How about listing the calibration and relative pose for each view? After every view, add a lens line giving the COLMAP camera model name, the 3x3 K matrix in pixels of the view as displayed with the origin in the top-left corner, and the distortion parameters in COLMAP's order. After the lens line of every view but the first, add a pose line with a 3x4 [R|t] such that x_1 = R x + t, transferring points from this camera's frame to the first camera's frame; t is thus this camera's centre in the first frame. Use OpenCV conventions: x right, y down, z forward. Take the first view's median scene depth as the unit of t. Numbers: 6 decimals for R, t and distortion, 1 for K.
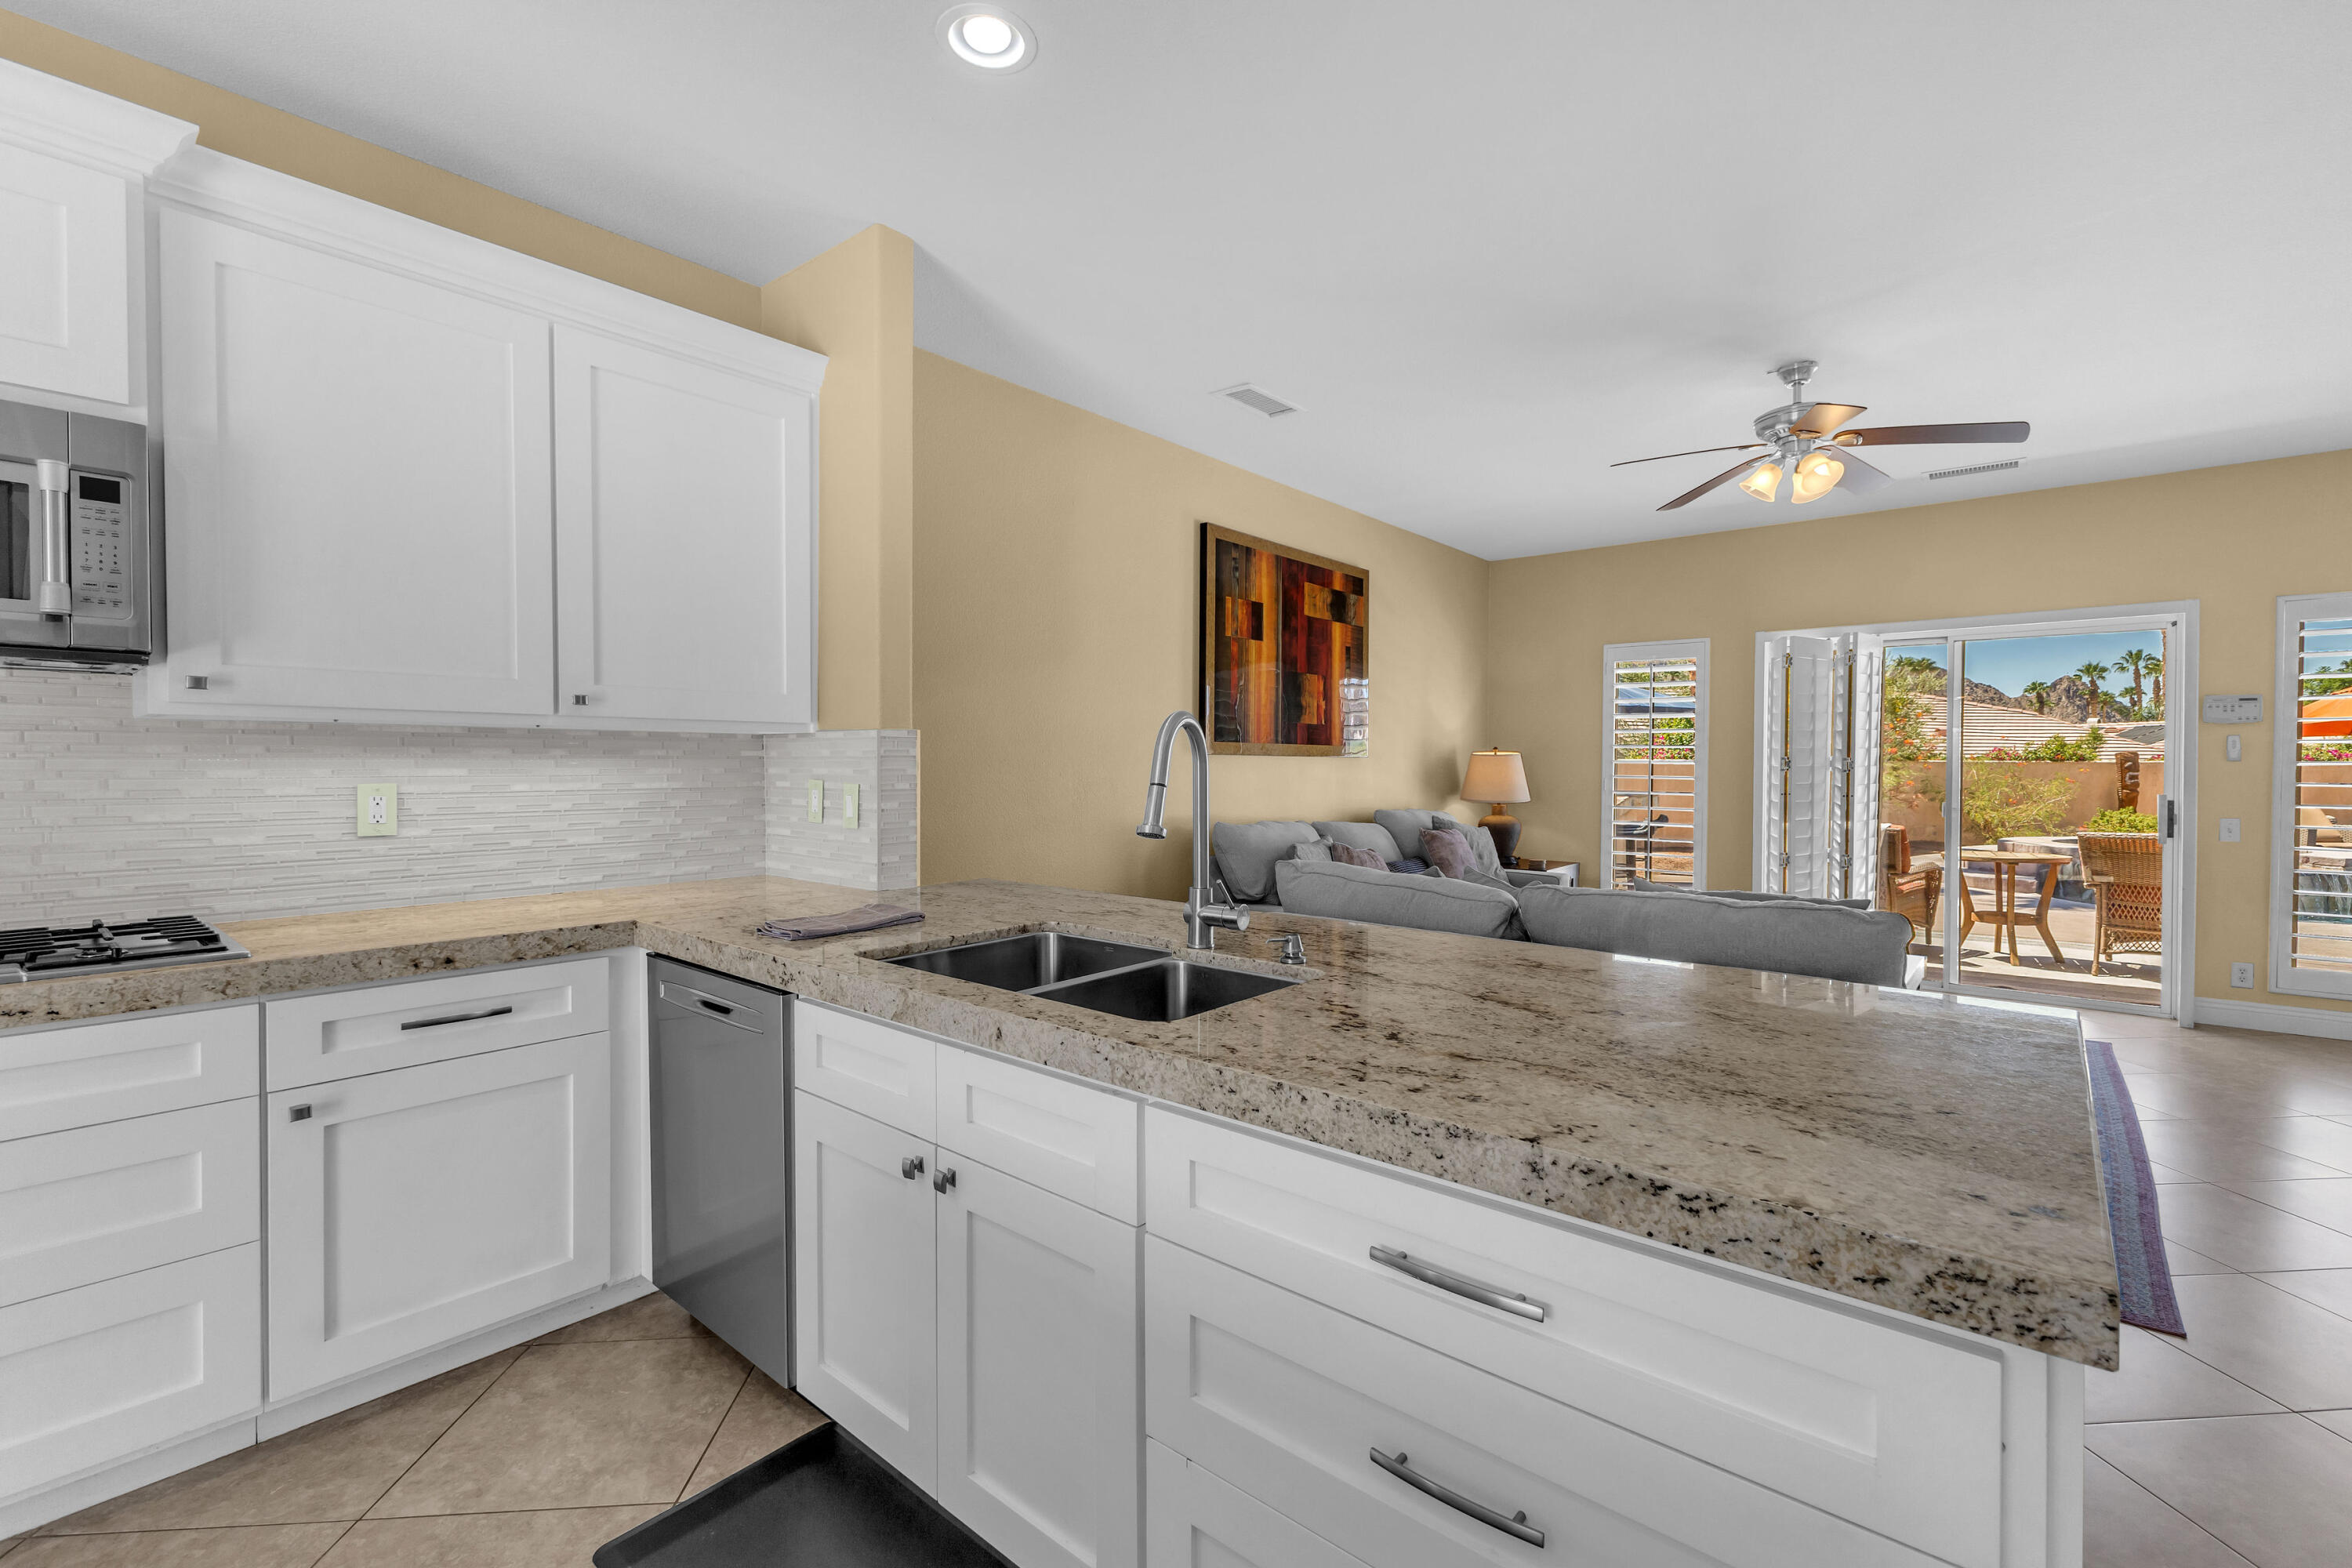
lens RADIAL K [[1009.7, 0, 1183.8], [0, 1009.7, 773.0], [0, 0, 1]] dist [0.007589, -0.002976]
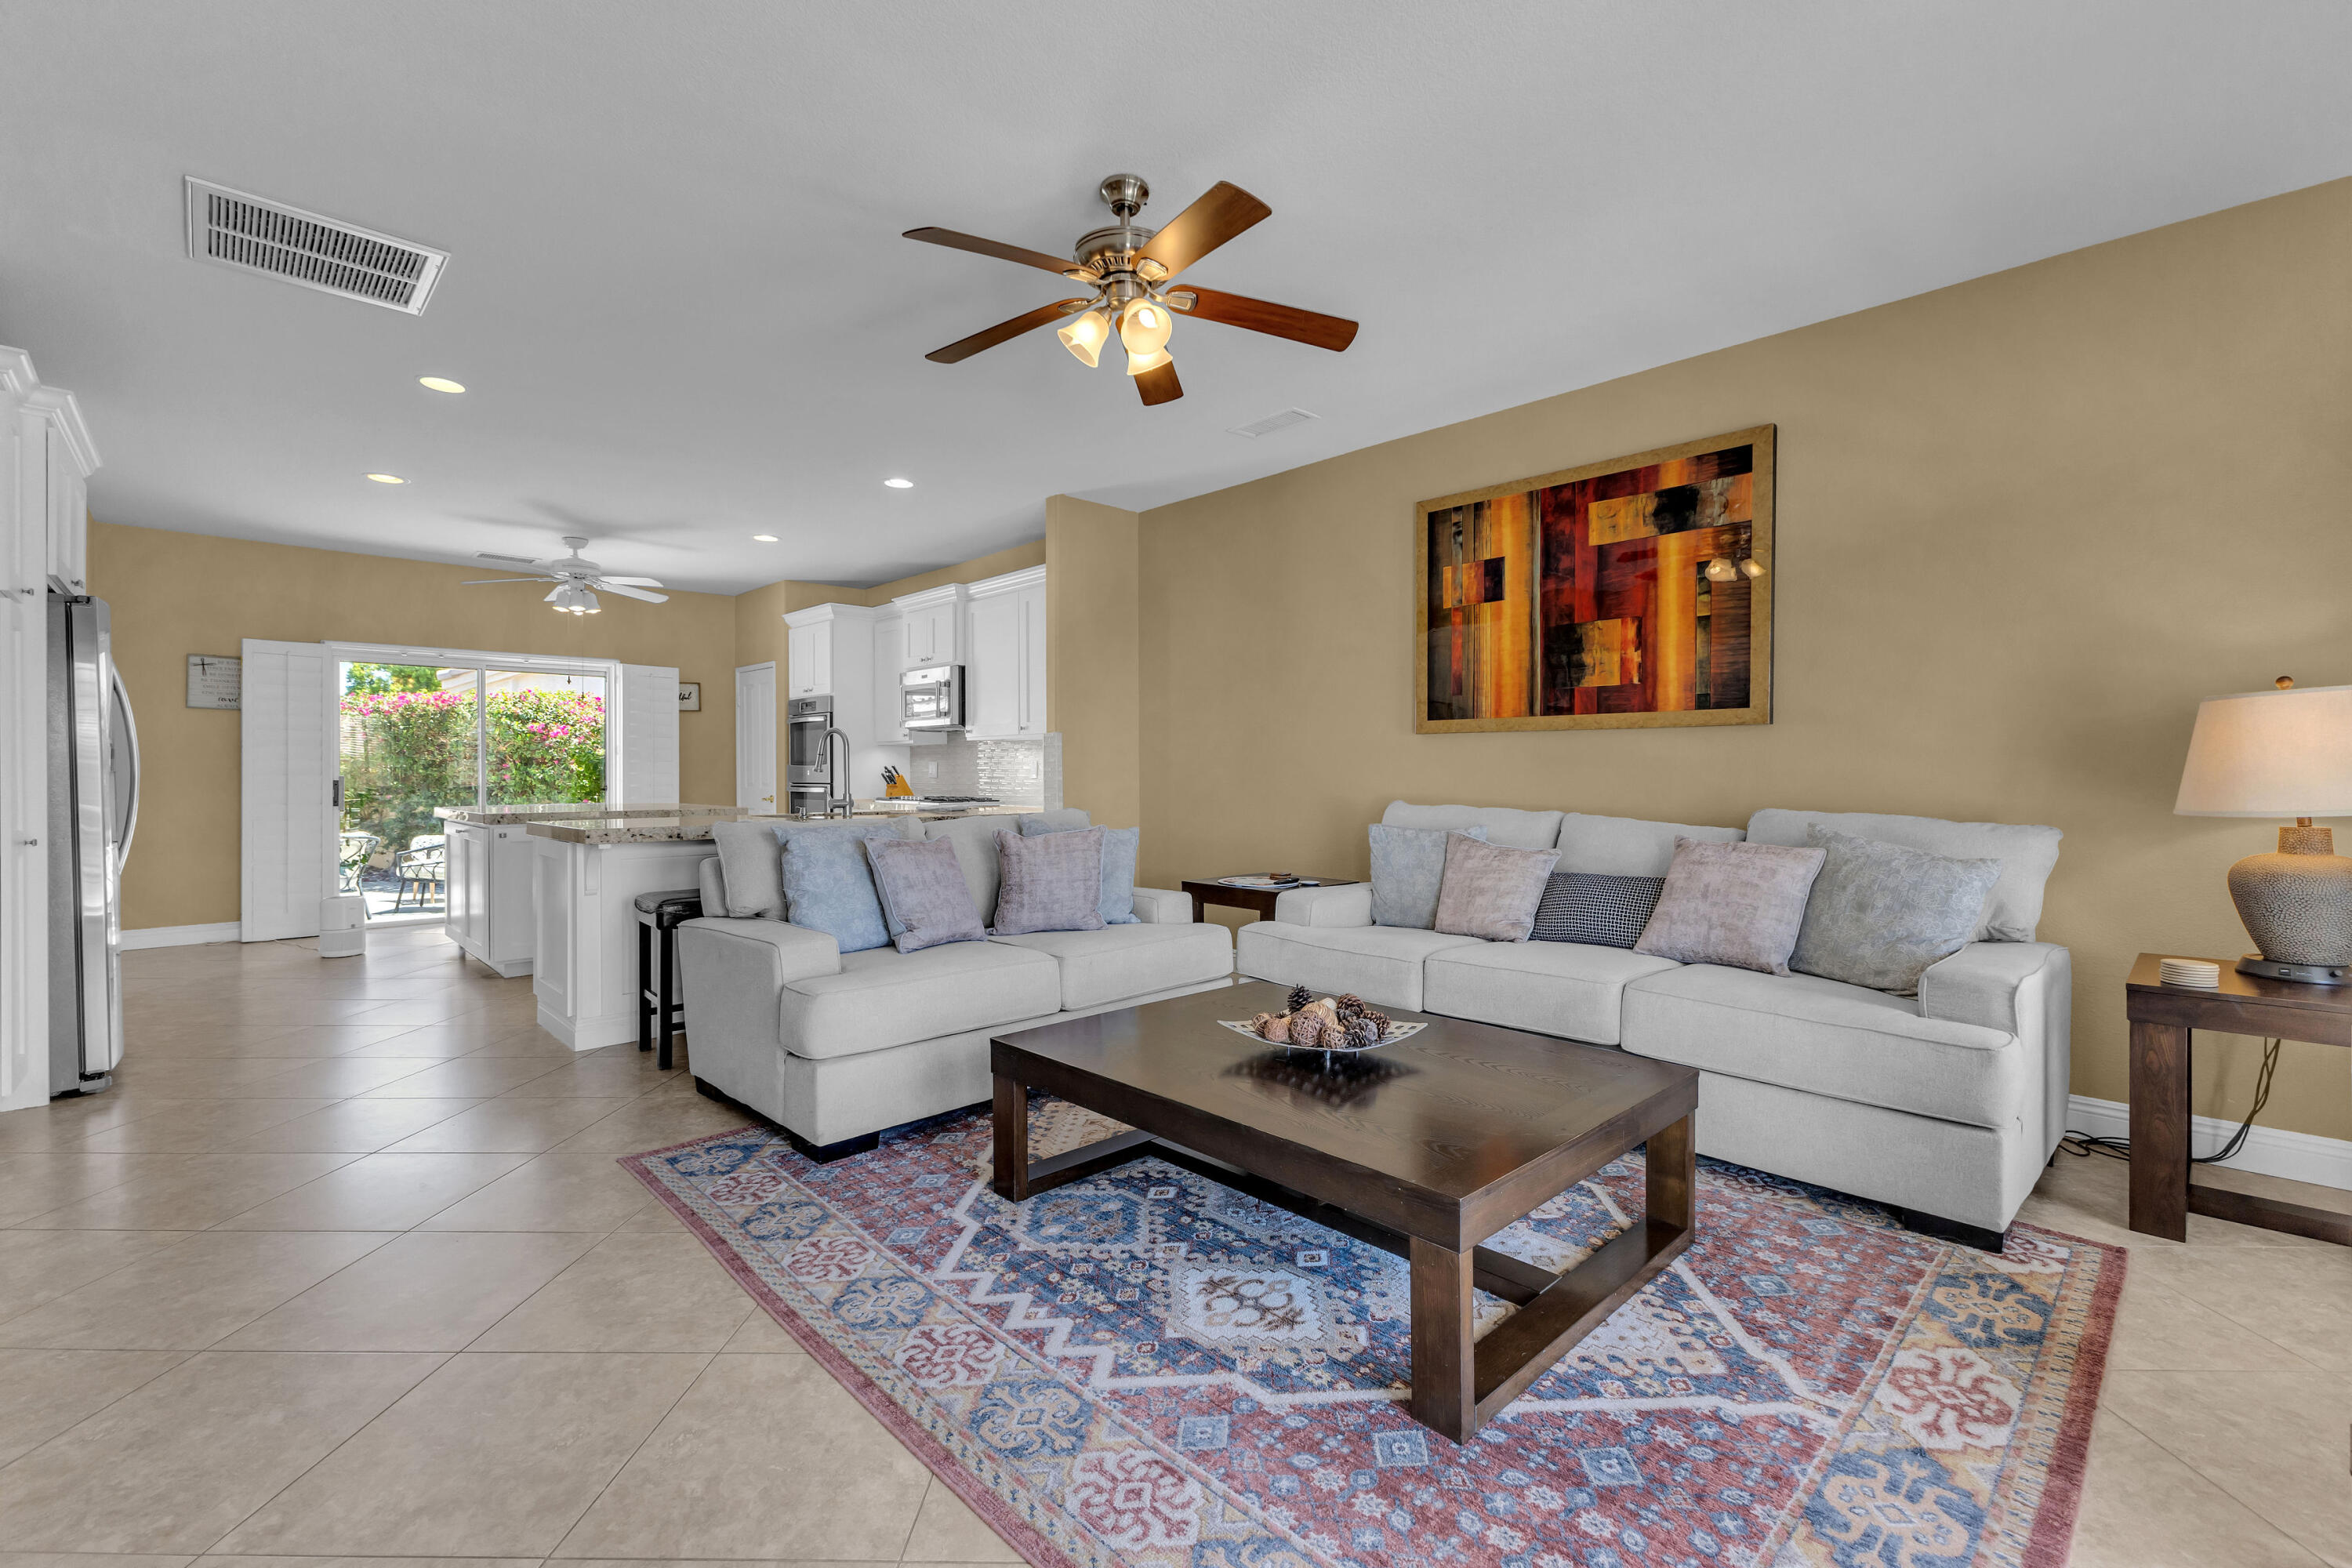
lens RADIAL K [[1009.7, 0, 1183.8], [0, 1009.7, 783.5], [0, 0, 1]] dist [0.007589, -0.002976]
pose [[-0.097533, 0.012591, -0.995153, 1.010136], [-0.004654, 0.999903, 0.013108, 0.018176], [0.995221, 0.005910, -0.097465, 0.840522]]
